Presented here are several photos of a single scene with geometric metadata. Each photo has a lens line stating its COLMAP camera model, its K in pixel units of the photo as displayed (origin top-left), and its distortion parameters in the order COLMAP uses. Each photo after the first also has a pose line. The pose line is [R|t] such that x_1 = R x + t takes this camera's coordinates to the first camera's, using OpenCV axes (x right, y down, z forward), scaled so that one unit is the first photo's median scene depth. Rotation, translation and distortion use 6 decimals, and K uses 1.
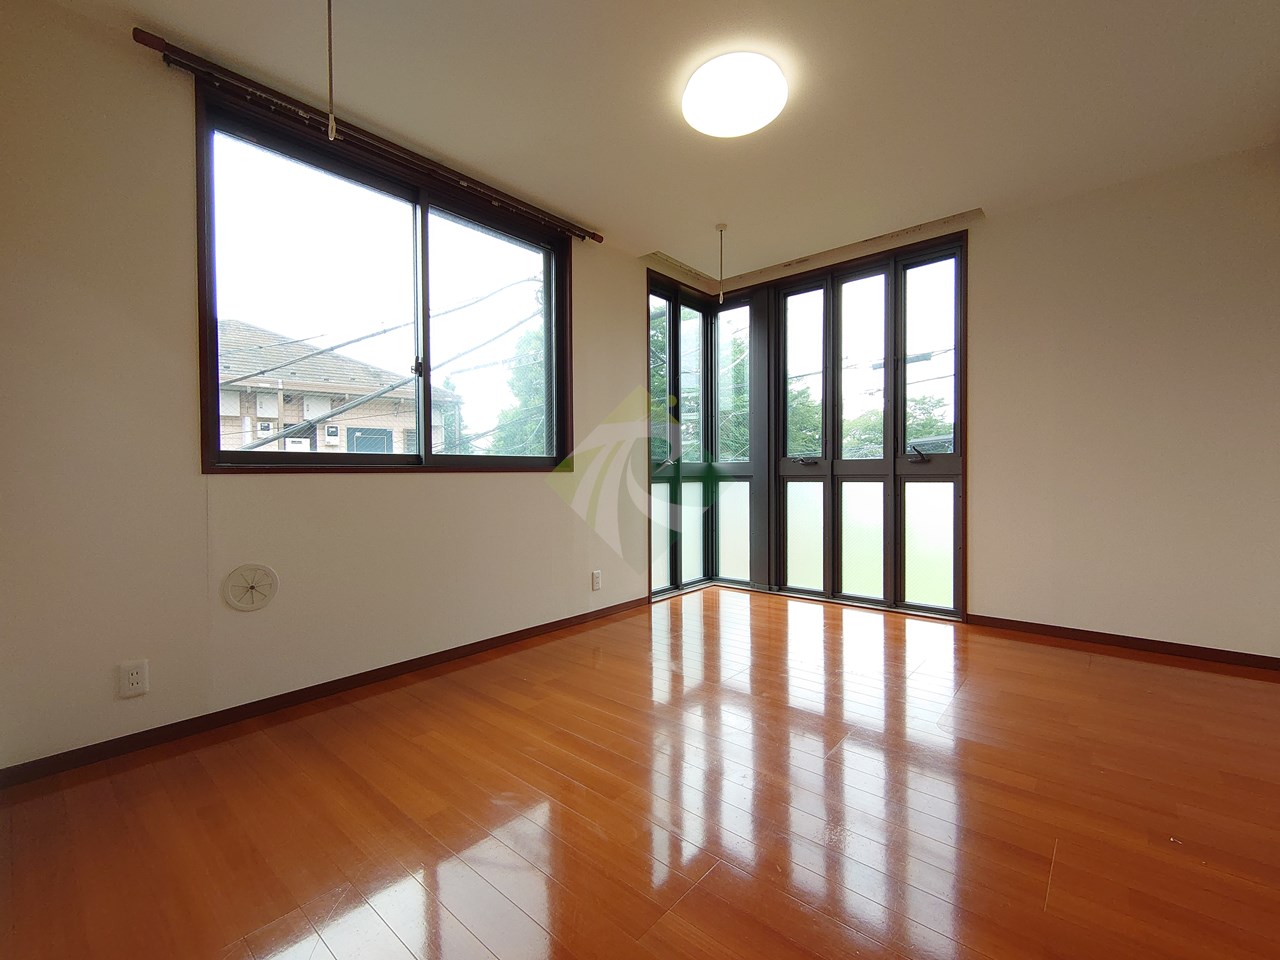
lens RADIAL K [[546.3, 0, 647.5], [0, 546.3, 481.4], [0, 0, 1]] dist [0.000143, -0.000645]
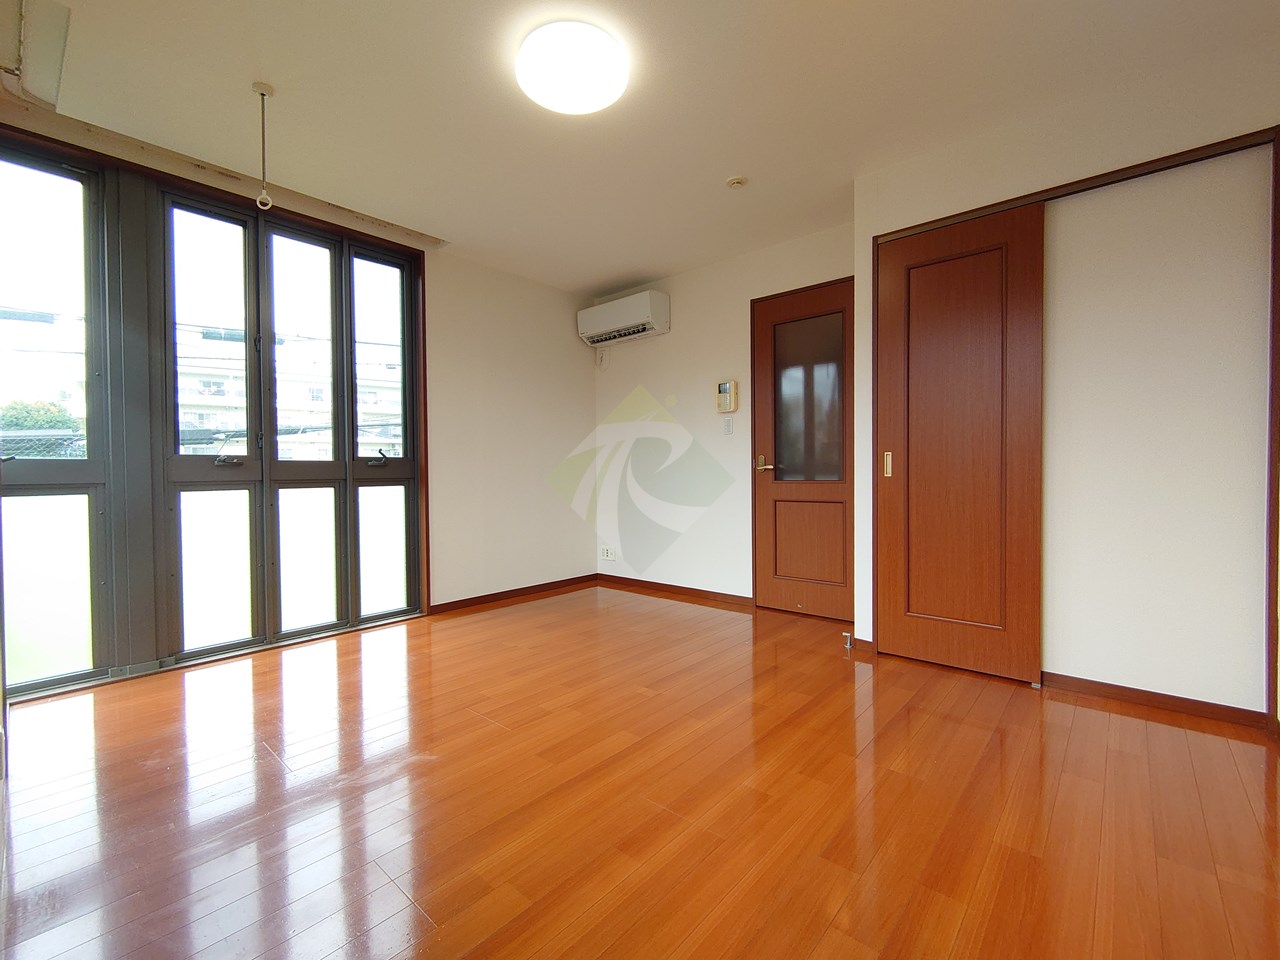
lens RADIAL K [[546.3, 0, 647.5], [0, 546.3, 481.4], [0, 0, 1]] dist [0.000143, -0.000645]
pose [[0.013855, -0.009983, 0.999854, -0.450946], [0.026202, 0.999610, 0.009618, -0.004105], [-0.999561, 0.026065, 0.014111, 0.504637]]
